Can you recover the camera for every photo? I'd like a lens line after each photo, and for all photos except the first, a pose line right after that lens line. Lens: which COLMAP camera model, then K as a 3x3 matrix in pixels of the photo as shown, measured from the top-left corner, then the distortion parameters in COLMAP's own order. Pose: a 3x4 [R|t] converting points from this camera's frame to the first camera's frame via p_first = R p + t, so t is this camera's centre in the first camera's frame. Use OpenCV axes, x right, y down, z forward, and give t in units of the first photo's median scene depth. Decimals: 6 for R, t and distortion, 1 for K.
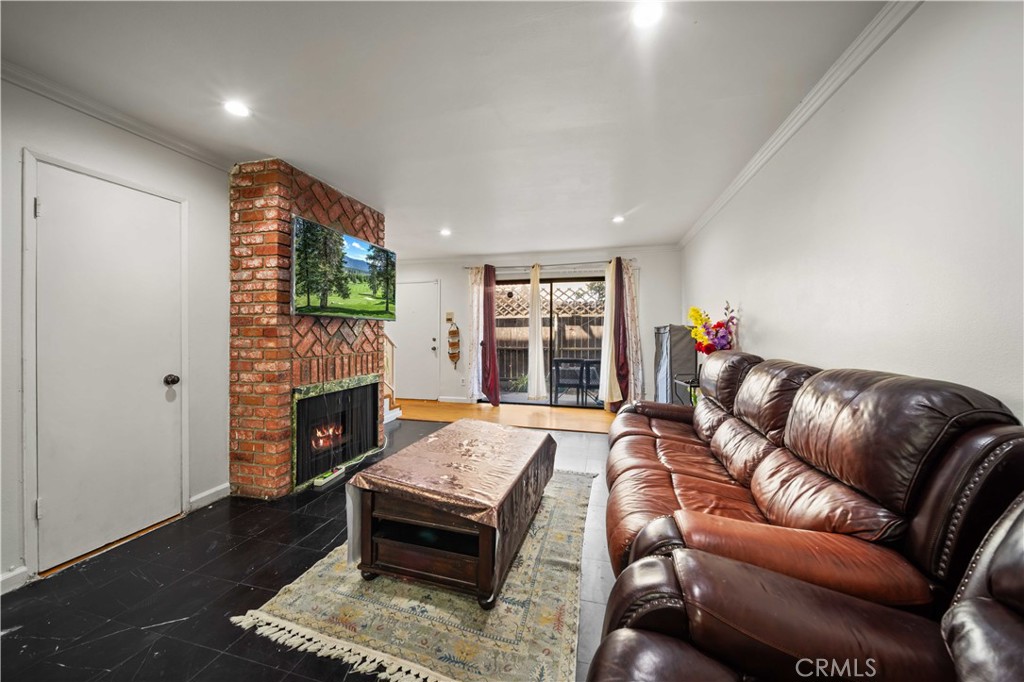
lens RADIAL K [[348.5, 0, 508.5], [0, 348.5, 325.0], [0, 0, 1]] dist [-0.000306, 0.000007]
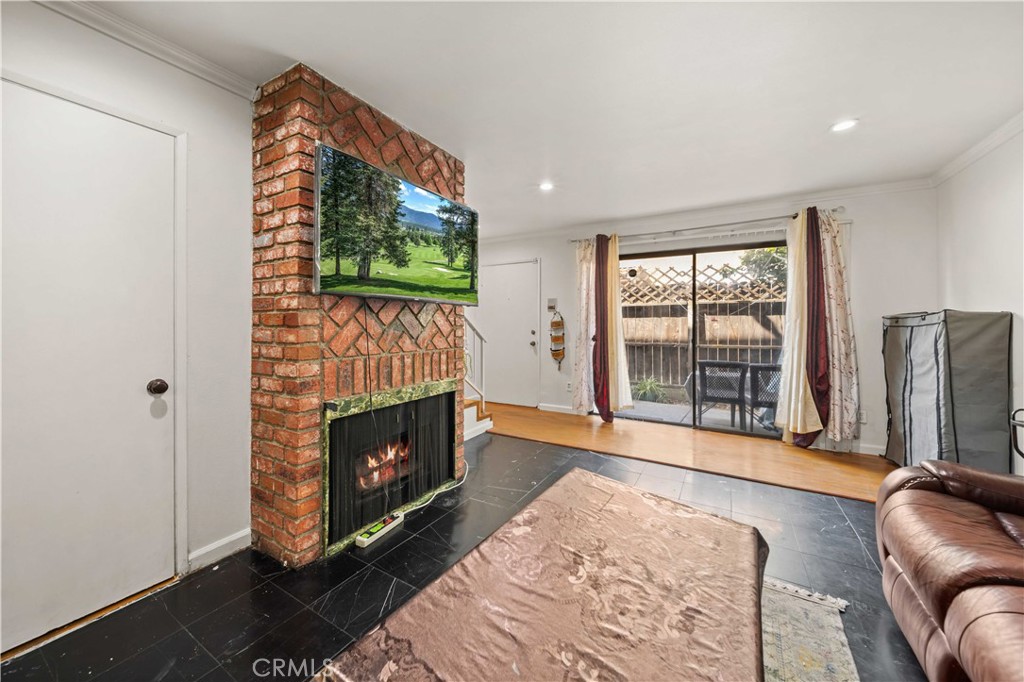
lens RADIAL K [[362.2, 0, 510.5], [0, 362.2, 319.9], [0, 0, 1]] dist [0.000461, -0.000083]
pose [[0.961106, -0.000180, -0.276178, -0.063721], [0.002211, 0.999973, 0.007046, 0.014059], [0.276169, -0.007382, 0.961081, 0.363549]]
